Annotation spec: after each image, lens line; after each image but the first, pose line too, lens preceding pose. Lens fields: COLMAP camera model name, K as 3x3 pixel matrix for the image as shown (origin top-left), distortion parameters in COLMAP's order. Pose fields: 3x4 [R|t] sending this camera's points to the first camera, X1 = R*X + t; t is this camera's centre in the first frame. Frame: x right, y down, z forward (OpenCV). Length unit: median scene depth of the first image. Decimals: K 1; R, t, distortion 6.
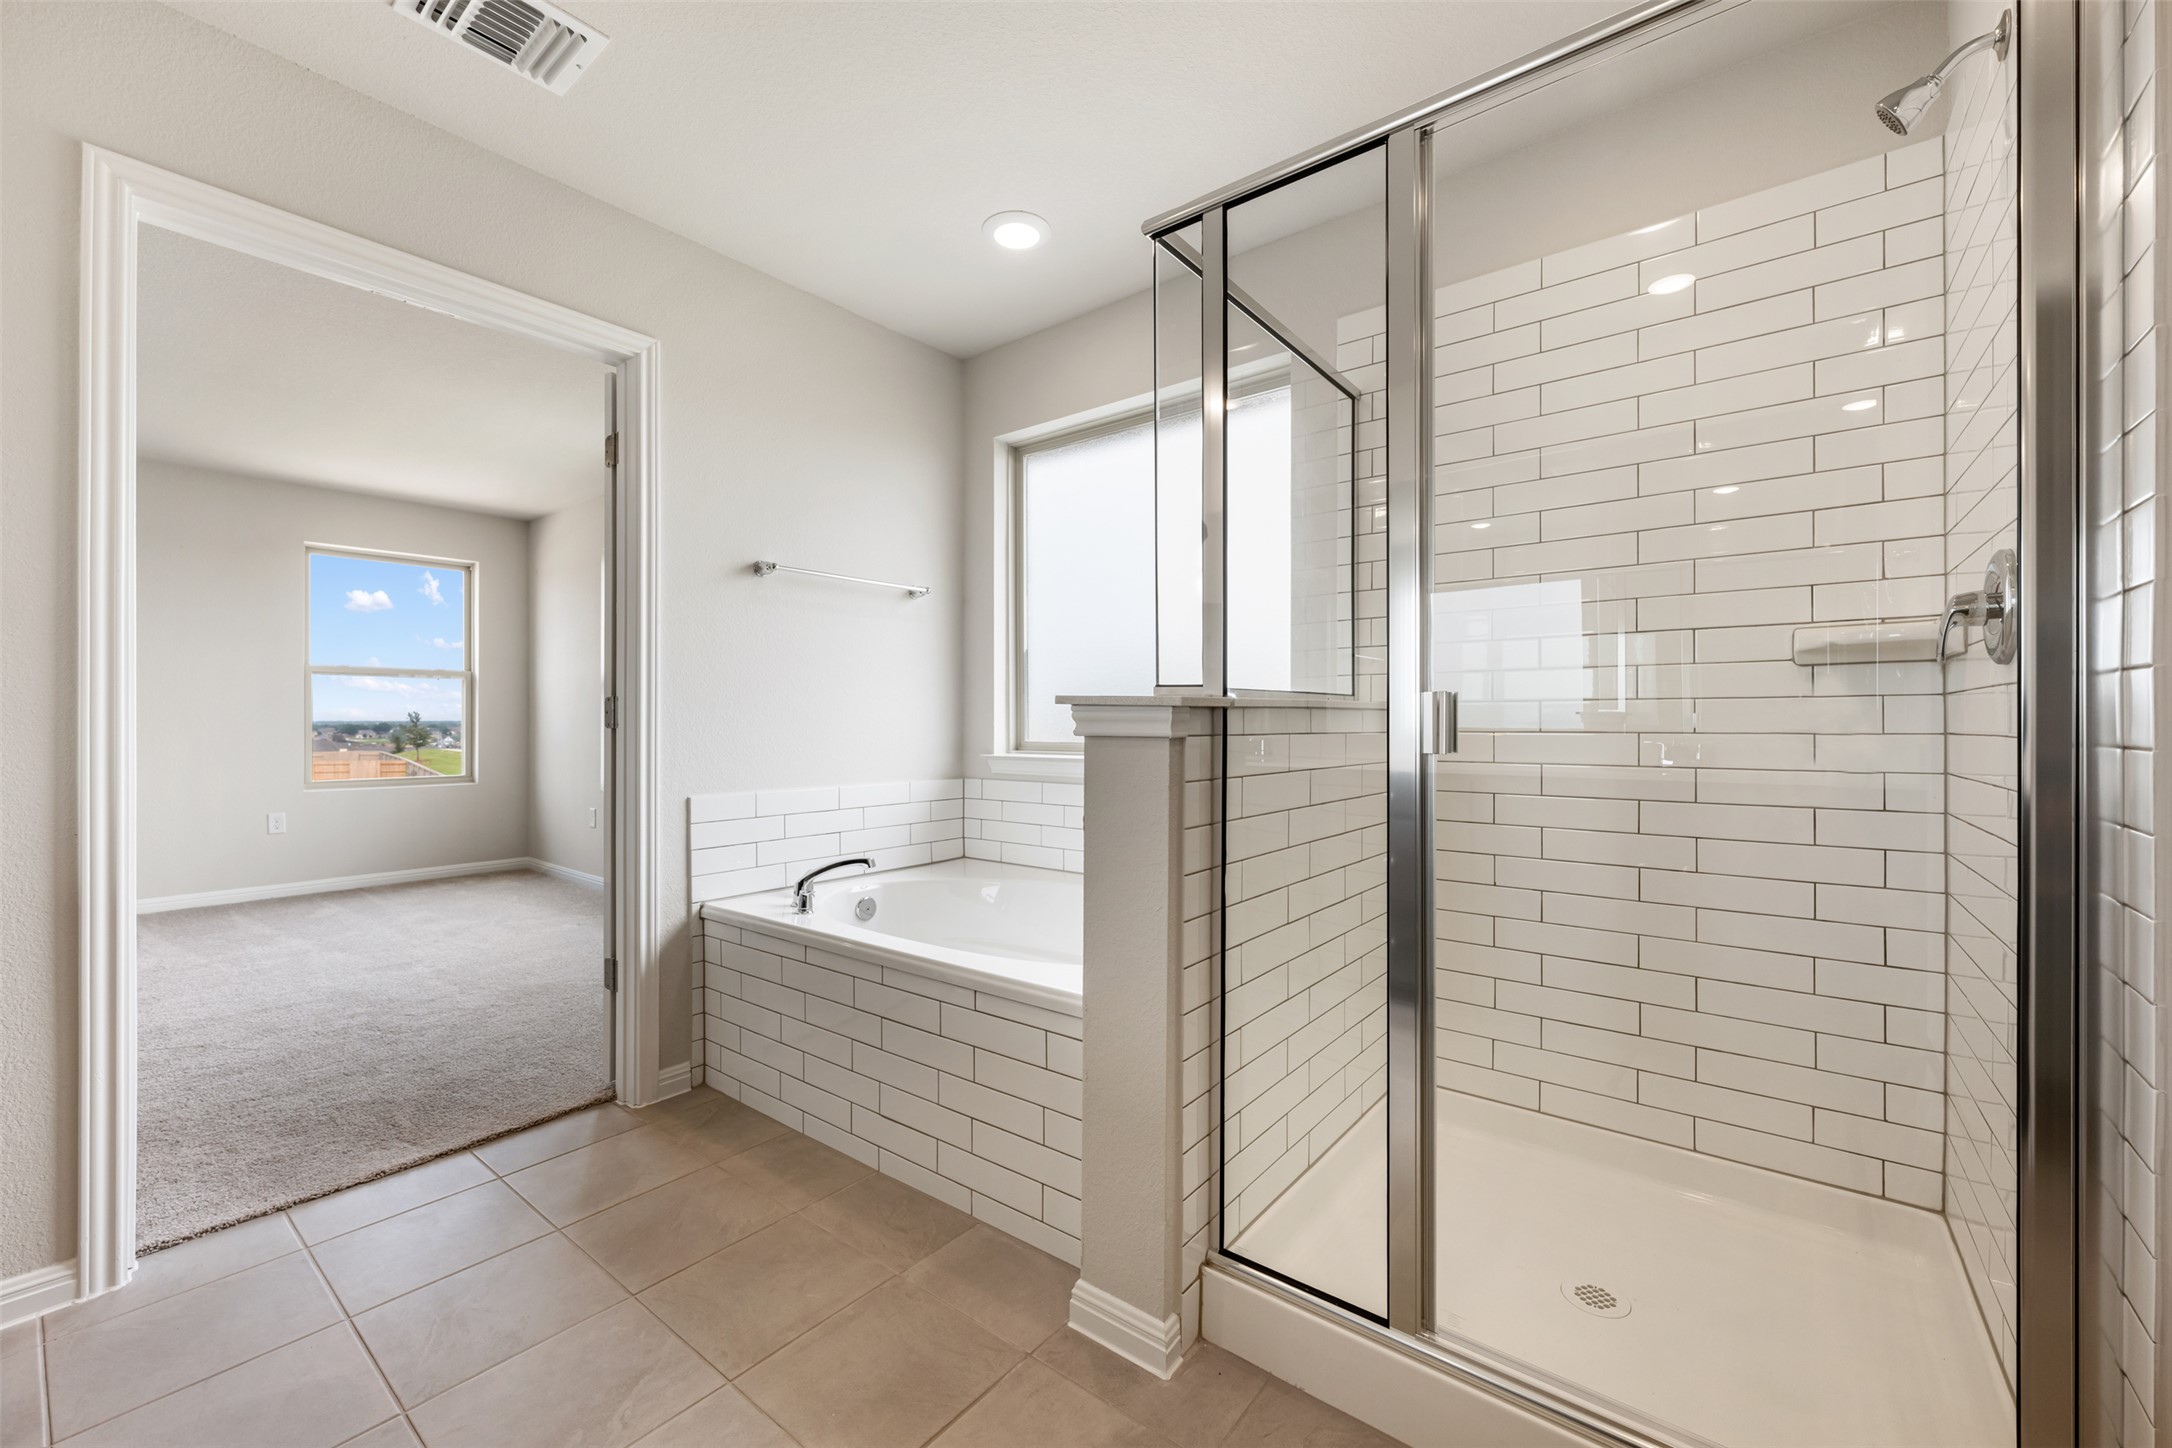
lens RADIAL K [[861.6, 0, 1090.5], [0, 861.6, 723.8], [0, 0, 1]] dist [-0.001240, 0.000067]
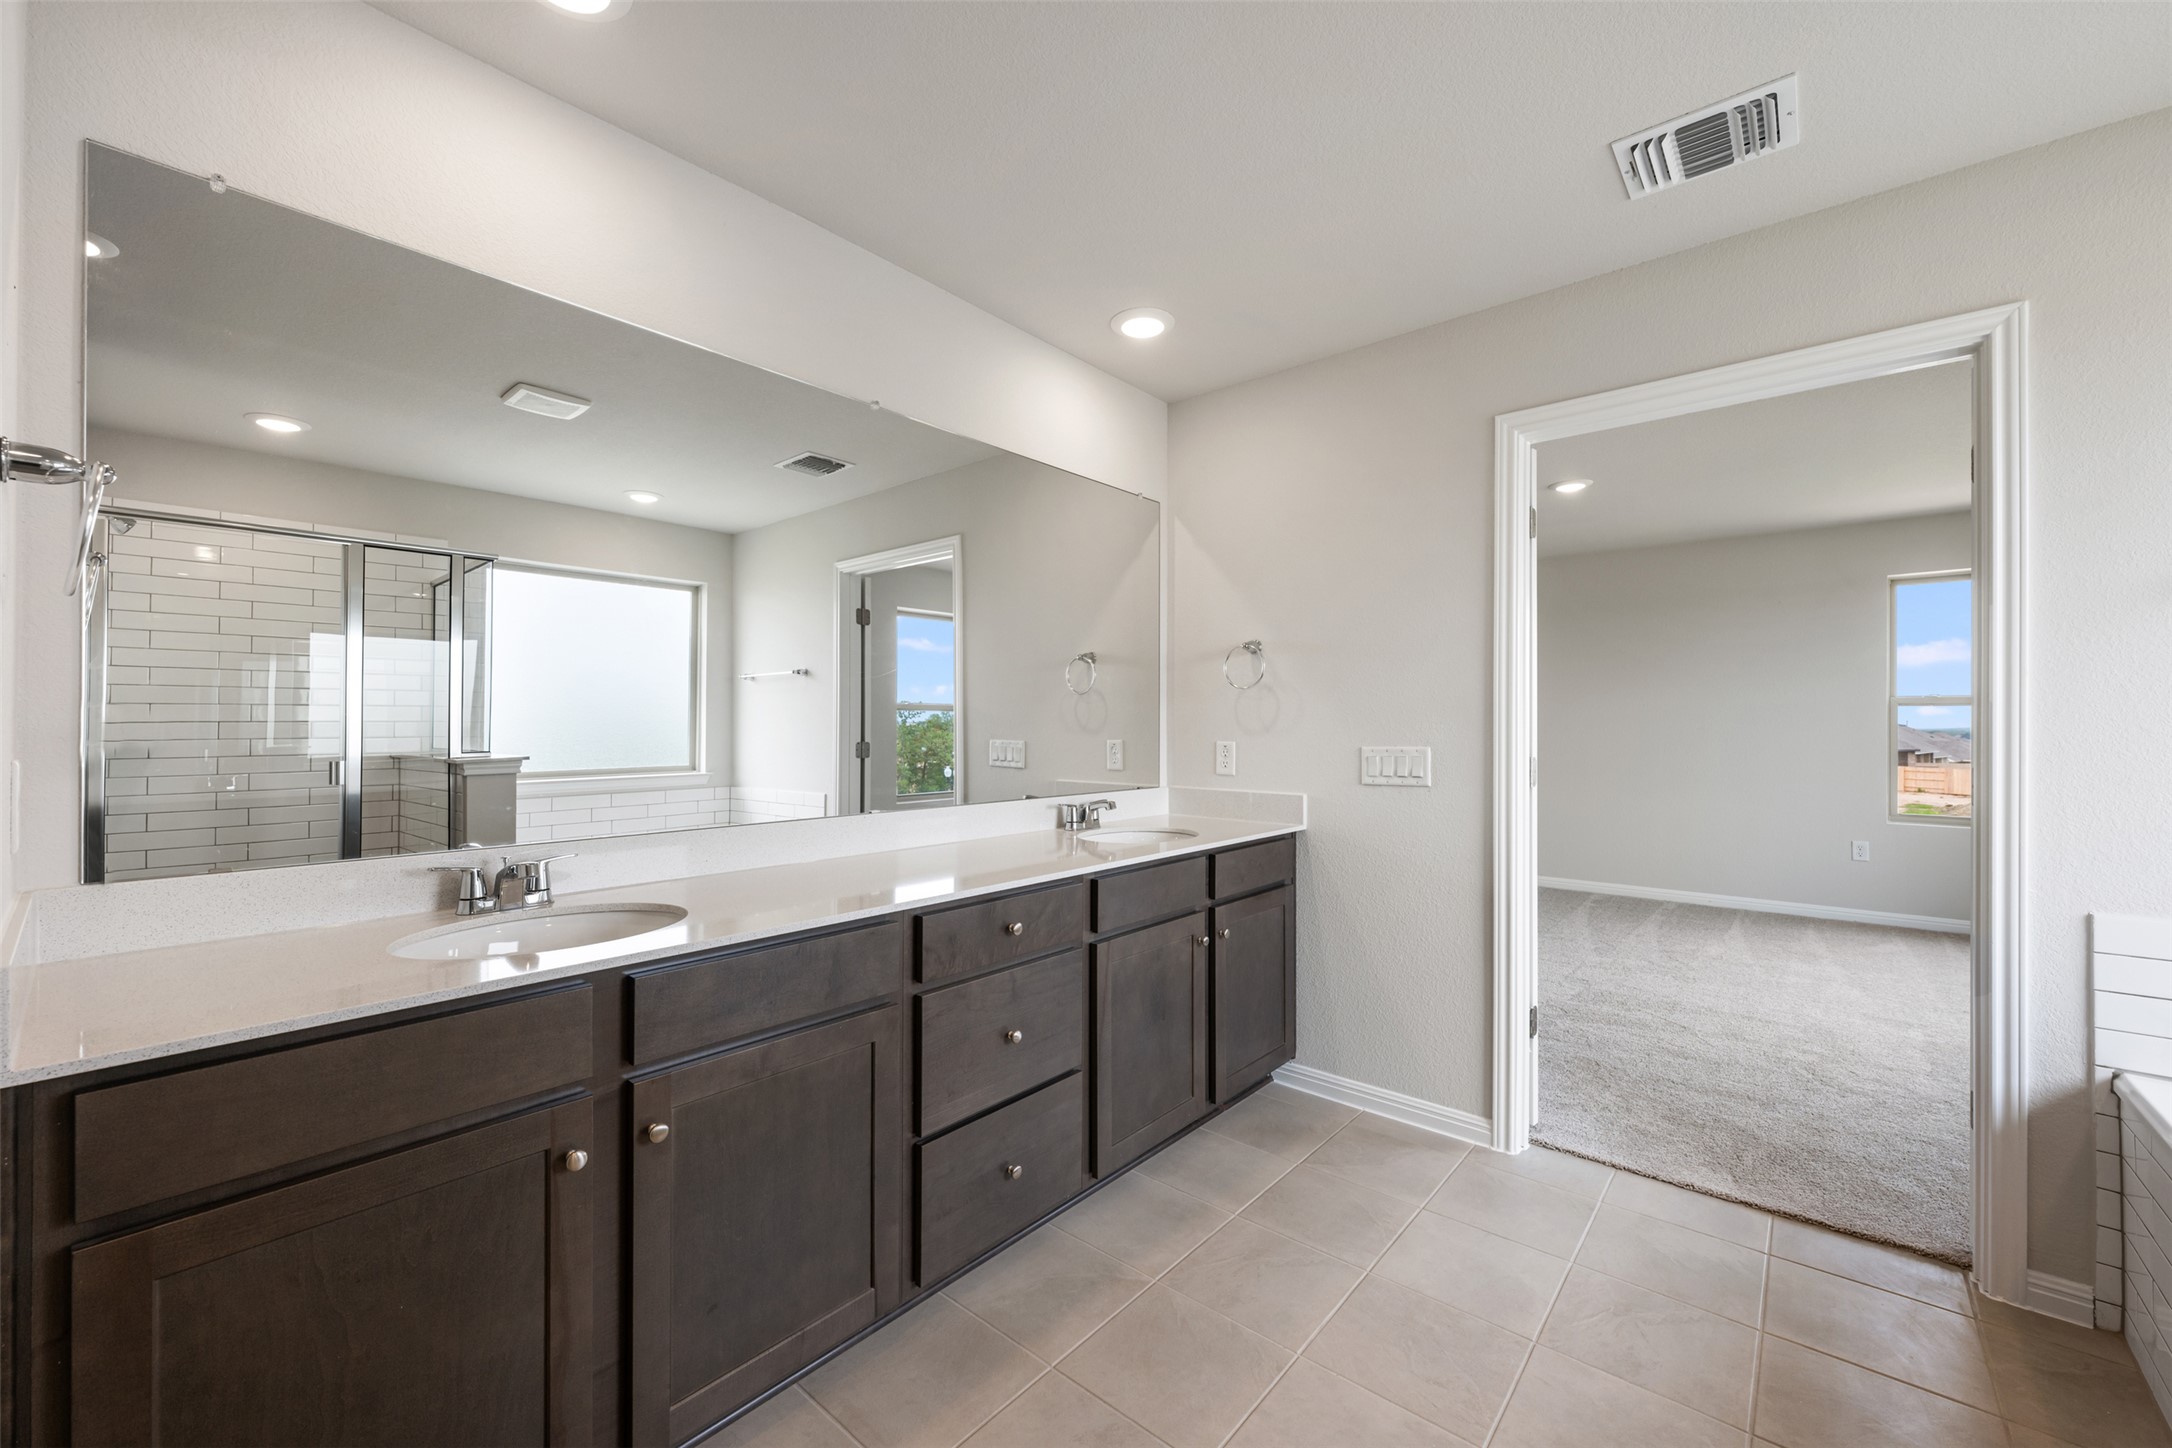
lens RADIAL K [[861.6, 0, 1073.9], [0, 861.6, 719.8], [0, 0, 1]] dist [-0.001240, 0.000067]
pose [[-0.055192, -0.004409, -0.998466, 0.307014], [-0.003151, 0.999986, -0.004241, -0.073526], [0.998471, 0.002912, -0.055205, 0.213808]]
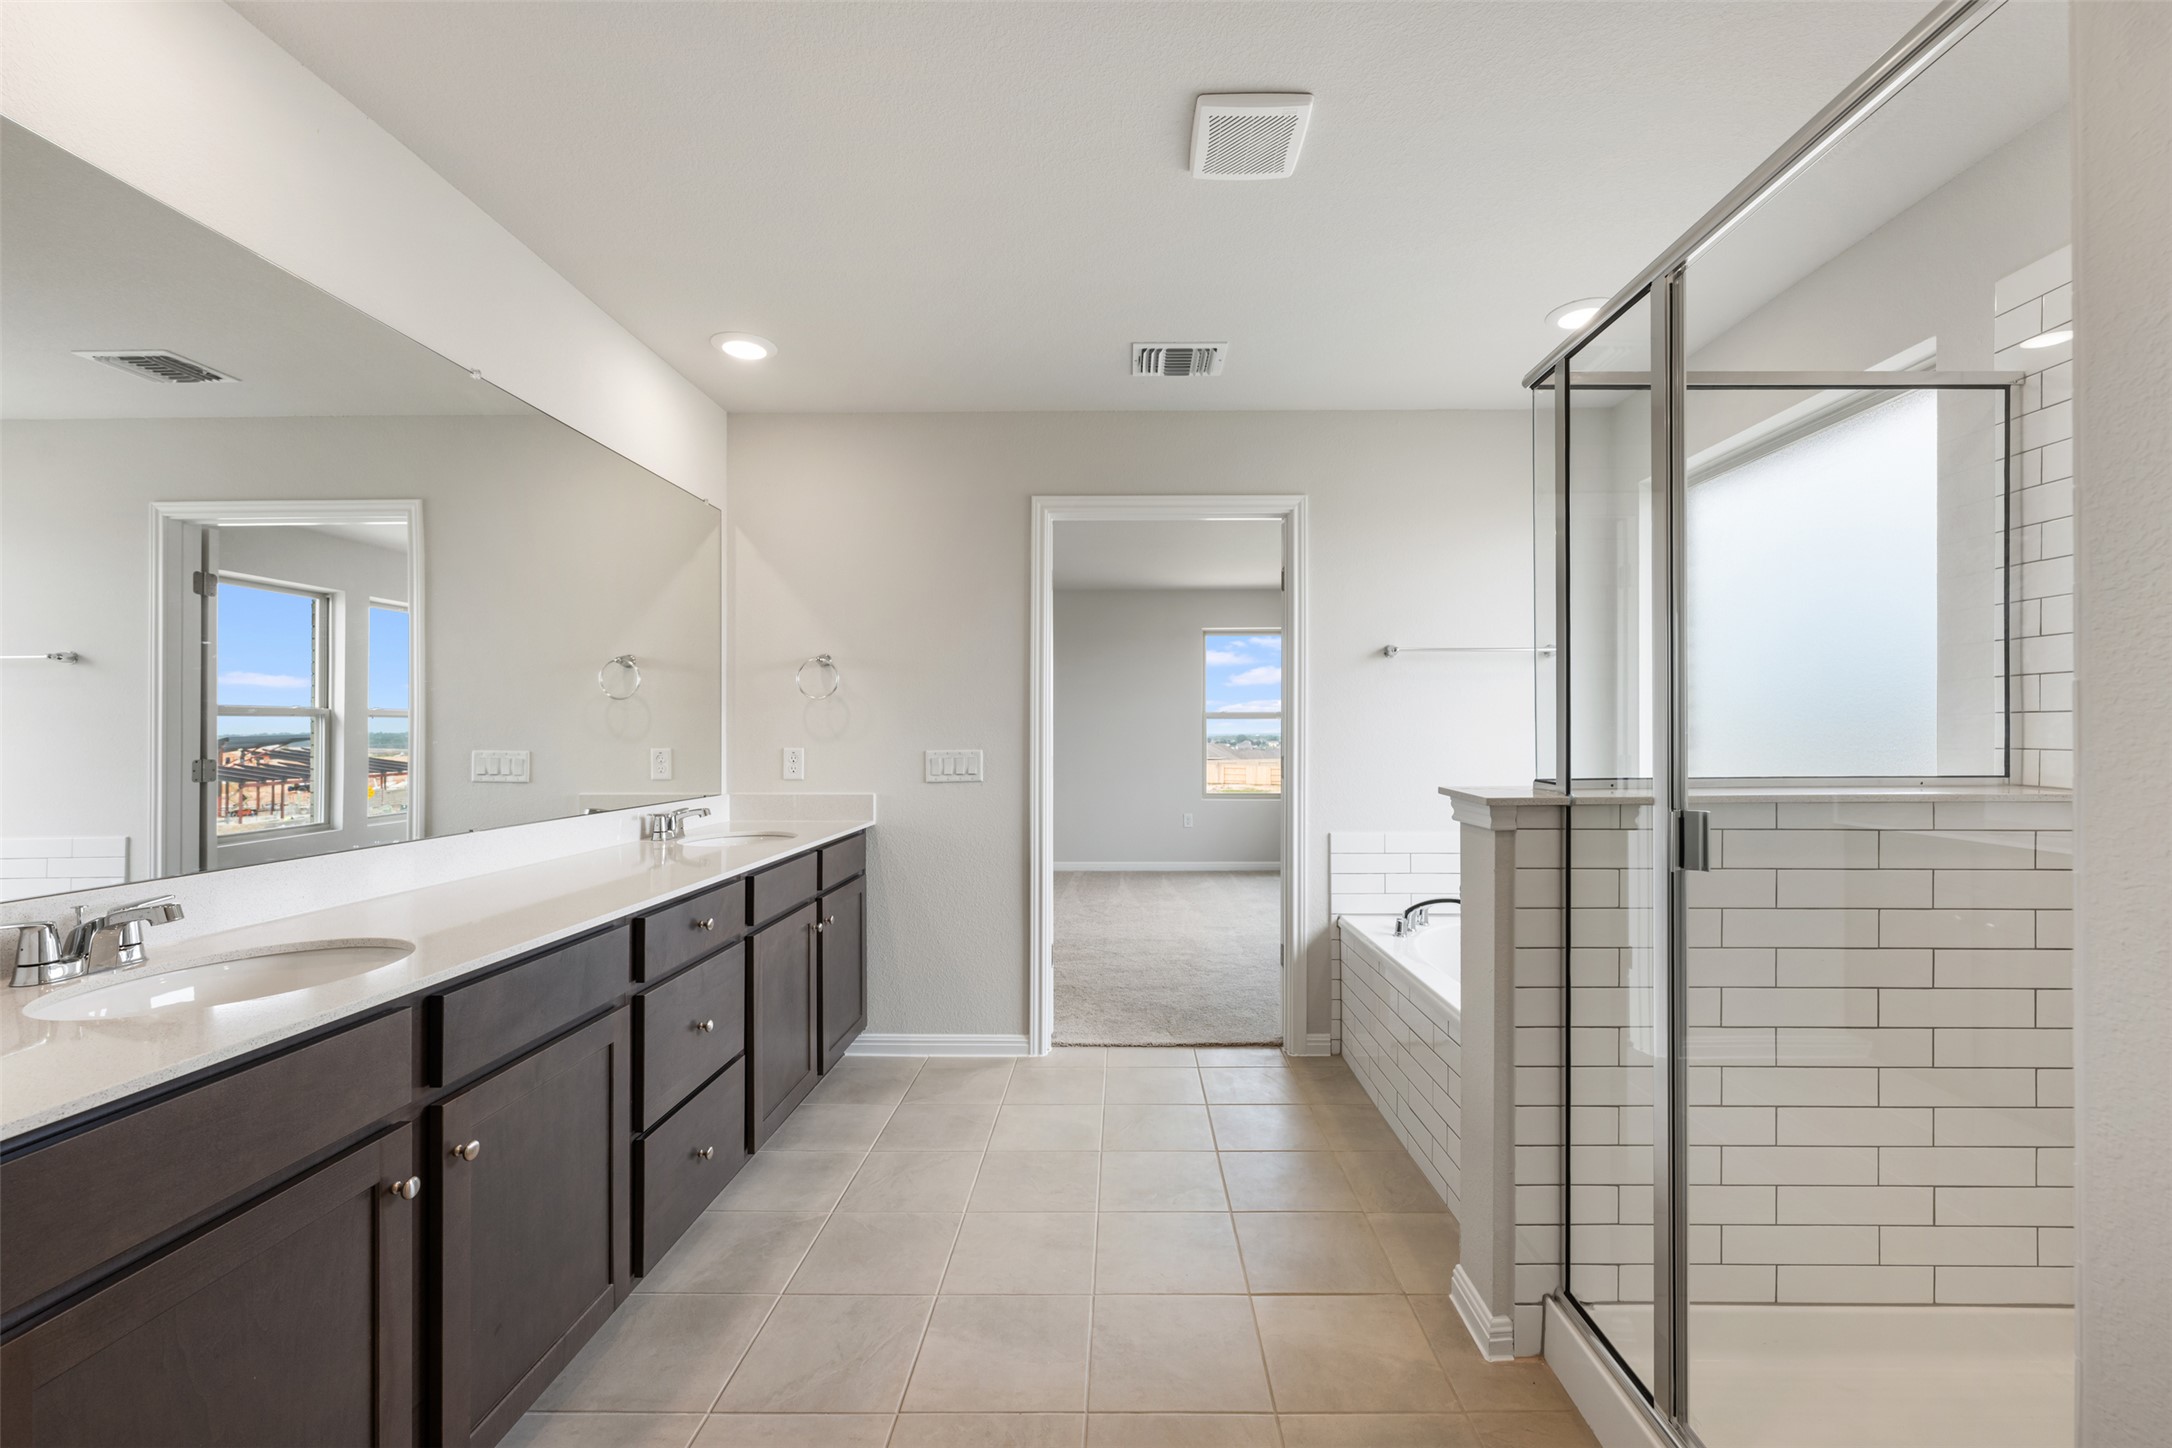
lens RADIAL K [[914.8, 0, 1117.8], [0, 914.8, 728.7], [0, 0, 1]] dist [-0.001131, 0.000793]
pose [[0.609066, -0.003074, -0.793114, 0.475205], [-0.001111, 0.999988, -0.004729, -0.071820], [0.793119, 0.003762, 0.609055, -0.118292]]
